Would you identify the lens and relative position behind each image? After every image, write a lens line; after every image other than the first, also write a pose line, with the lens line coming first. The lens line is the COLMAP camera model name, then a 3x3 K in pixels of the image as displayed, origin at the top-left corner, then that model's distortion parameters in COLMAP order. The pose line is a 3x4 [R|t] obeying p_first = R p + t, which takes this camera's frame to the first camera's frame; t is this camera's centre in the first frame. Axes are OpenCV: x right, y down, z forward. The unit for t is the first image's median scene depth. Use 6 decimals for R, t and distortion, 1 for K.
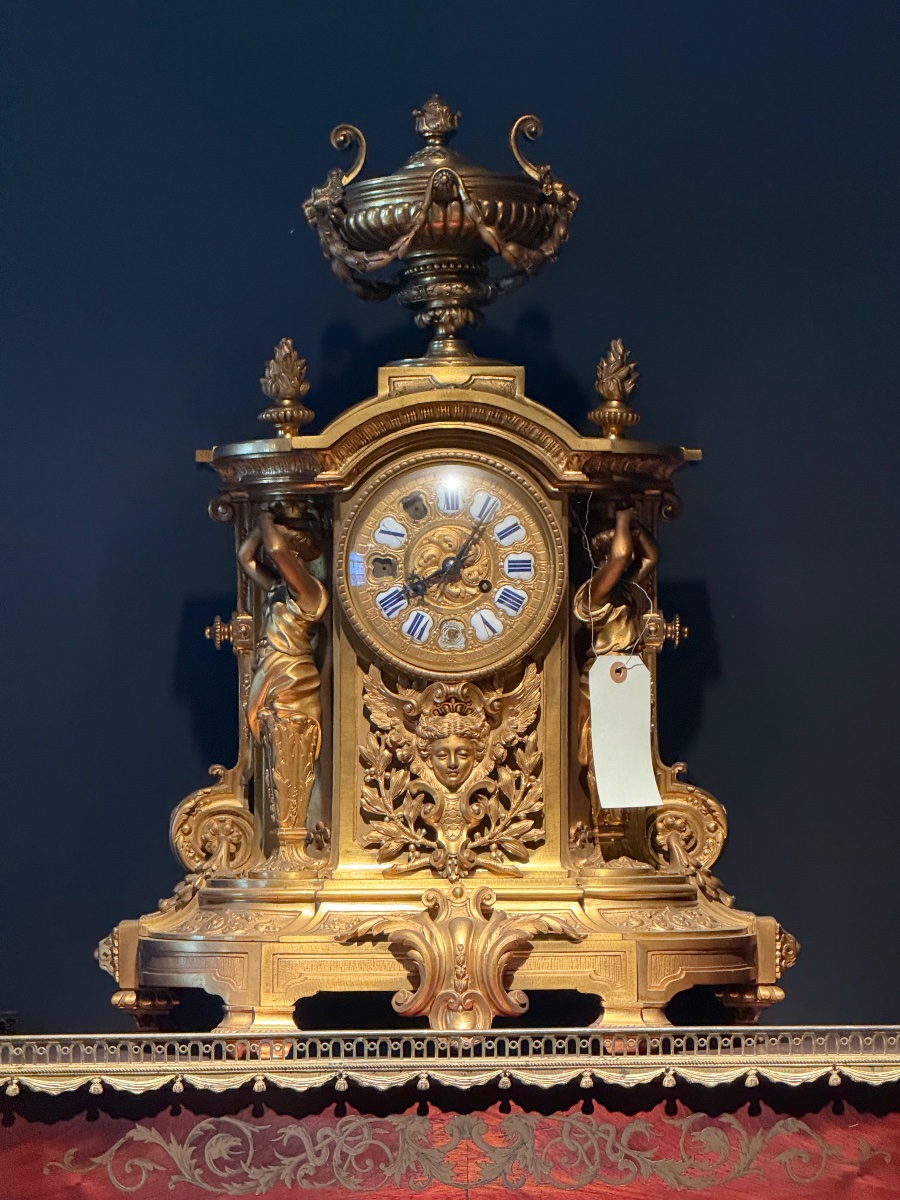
lens RADIAL K [[4670.7, 0, 450.0], [0, 4670.7, 600.0], [0, 0, 1]] dist [0.371910, -0.467969]
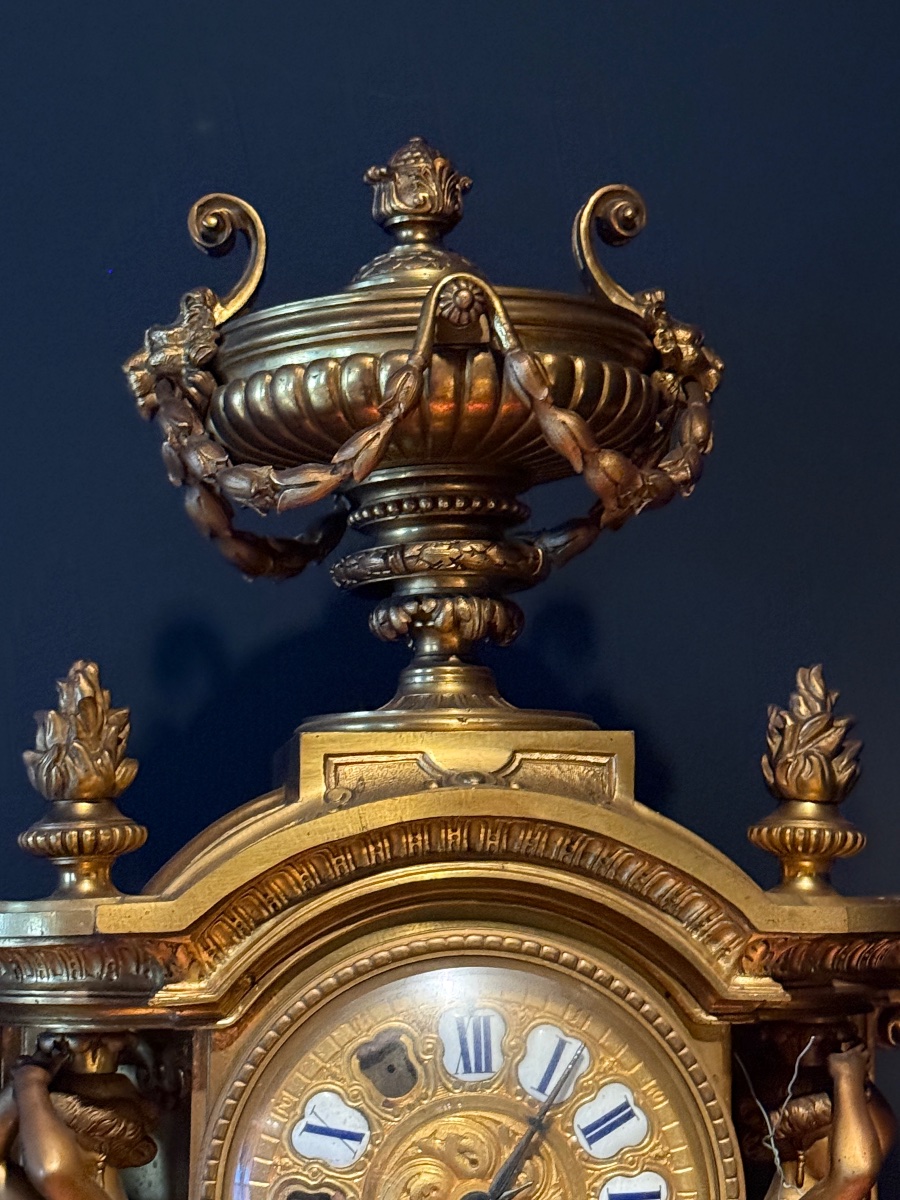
lens RADIAL K [[2675.6, 0, 450.0], [0, 2675.6, 600.0], [0, 0, 1]] dist [0.143800, 0.122648]
pose [[0.994087, 0.008162, 0.108275, -0.028604], [-0.002440, 0.998598, -0.052878, -0.049160], [-0.108555, 0.052301, 0.992714, 0.755264]]
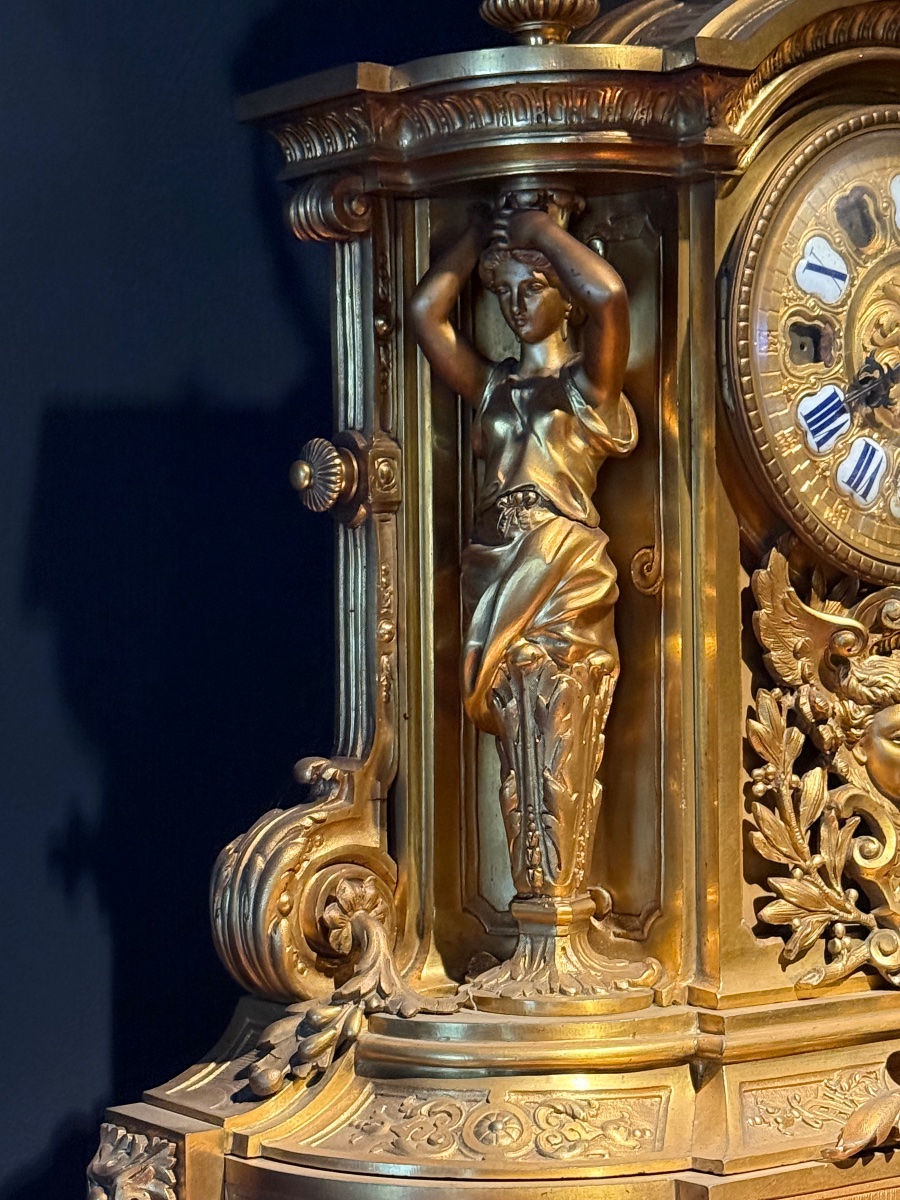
lens RADIAL K [[2675.6, 0, 450.0], [0, 2675.6, 600.0], [0, 0, 1]] dist [0.143800, 0.122648]
pose [[0.789807, 0.001257, 0.613354, -0.209366], [-0.020121, 0.999513, 0.023861, 0.013232], [-0.613025, -0.031187, 0.789448, 0.806105]]
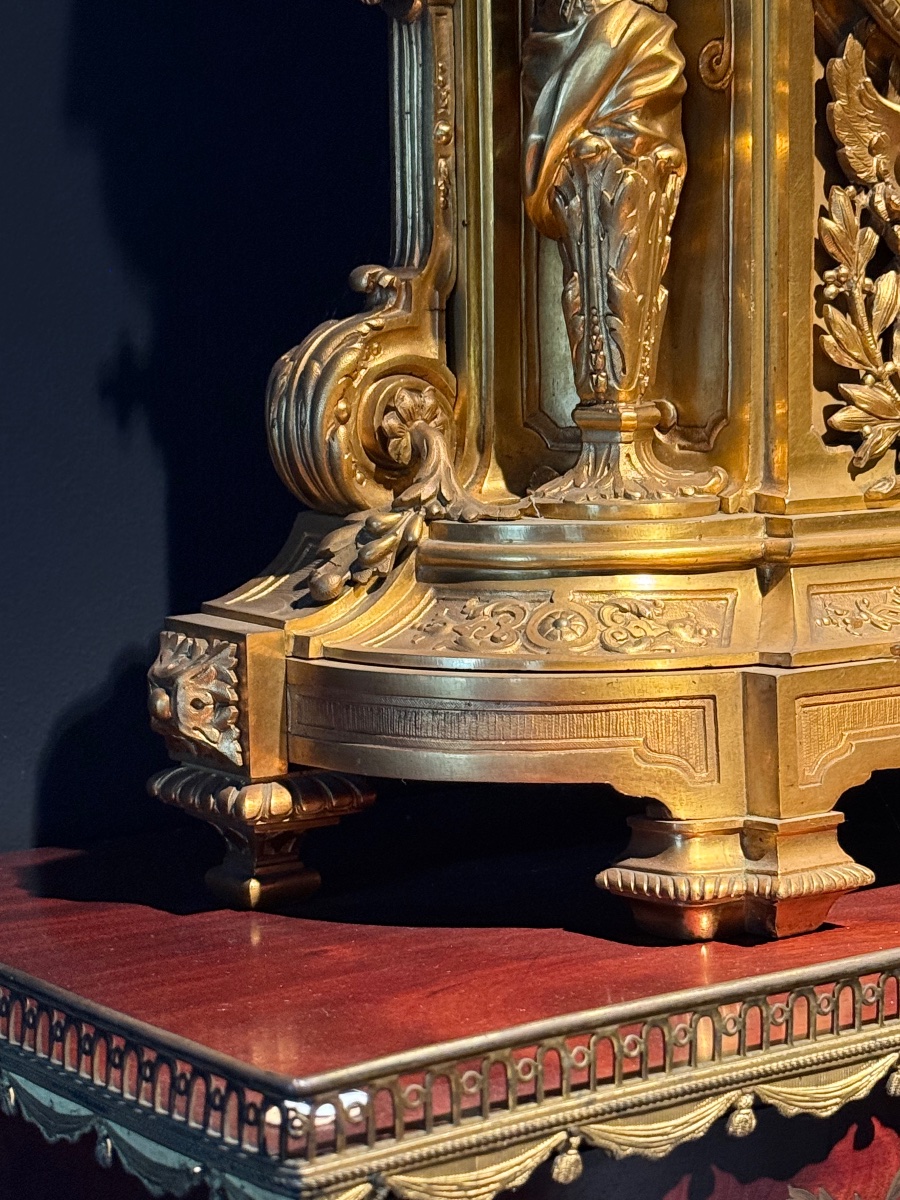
lens RADIAL K [[2675.6, 0, 450.0], [0, 2675.6, 600.0], [0, 0, 1]] dist [0.143800, 0.122648]
pose [[0.799004, -0.066159, 0.597675, -0.207084], [-0.012476, 0.991891, 0.126475, 0.035379], [-0.601196, -0.108511, 0.791700, 0.811542]]
